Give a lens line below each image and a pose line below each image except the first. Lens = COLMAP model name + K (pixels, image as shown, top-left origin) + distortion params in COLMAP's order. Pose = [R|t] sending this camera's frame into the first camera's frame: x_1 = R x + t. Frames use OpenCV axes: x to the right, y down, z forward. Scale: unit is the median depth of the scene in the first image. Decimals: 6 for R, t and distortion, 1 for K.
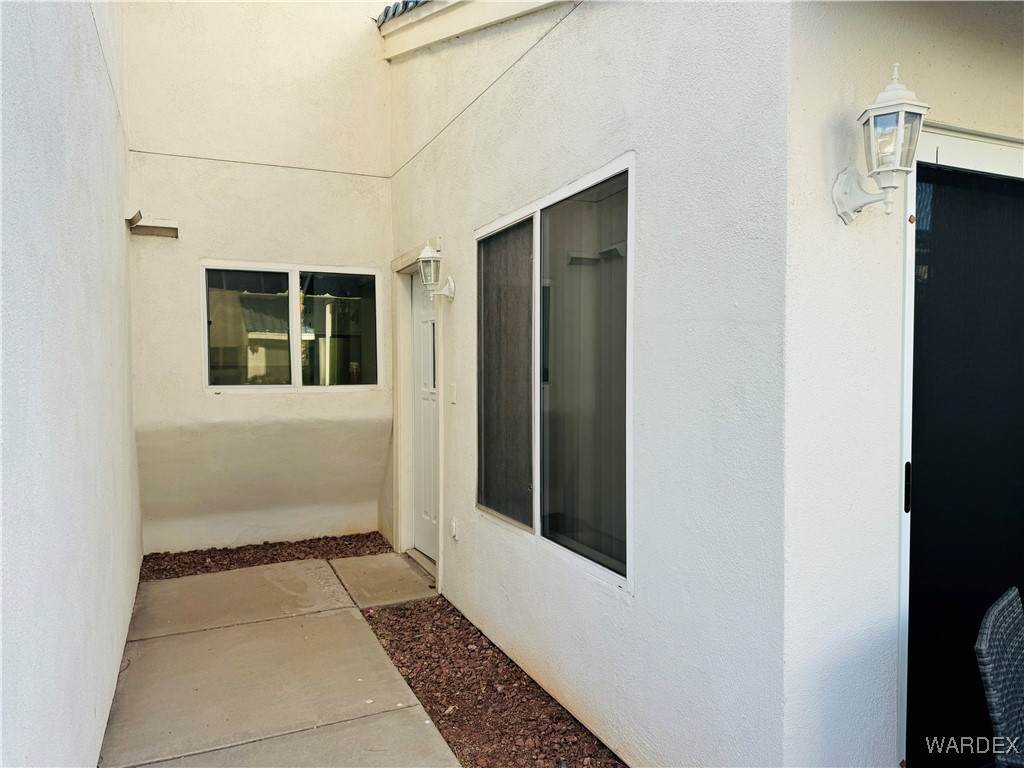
lens RADIAL K [[710.9, 0, 512.0], [0, 710.9, 384.0], [0, 0, 1]] dist [0.023963, -0.031481]
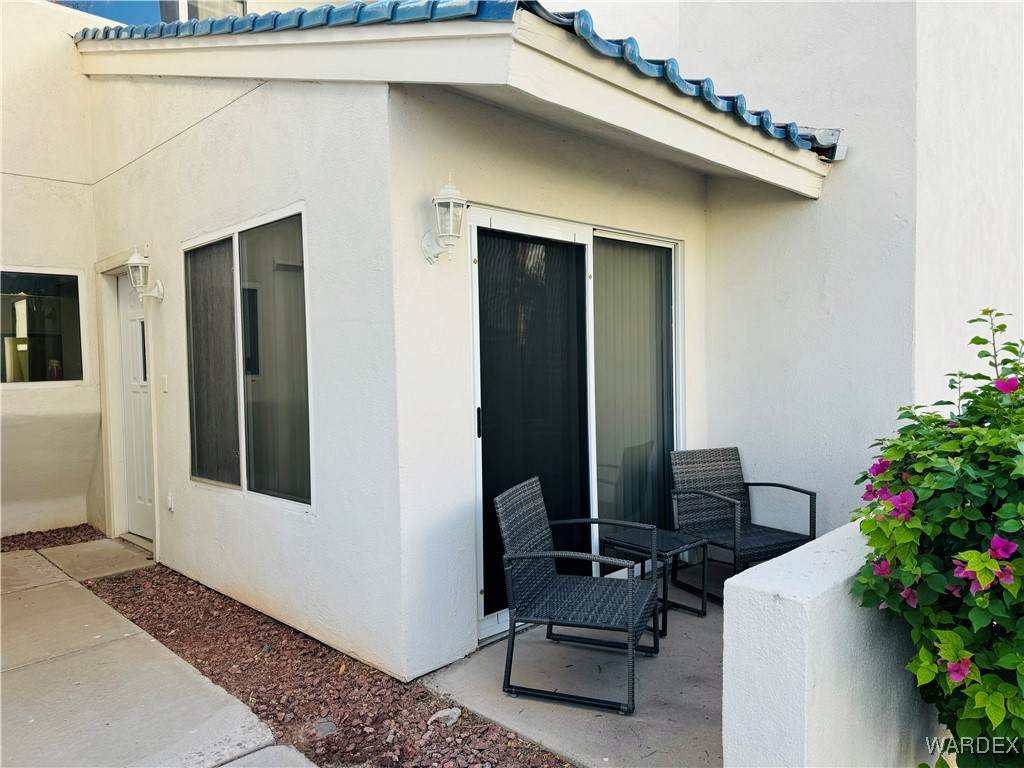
lens RADIAL K [[710.9, 0, 512.0], [0, 710.9, 384.0], [0, 0, 1]] dist [0.023963, -0.031481]
pose [[0.929608, -0.030236, 0.367309, 0.014392], [0.029531, 0.999535, 0.007540, 0.023100], [-0.367366, 0.003837, 0.930069, -0.279897]]
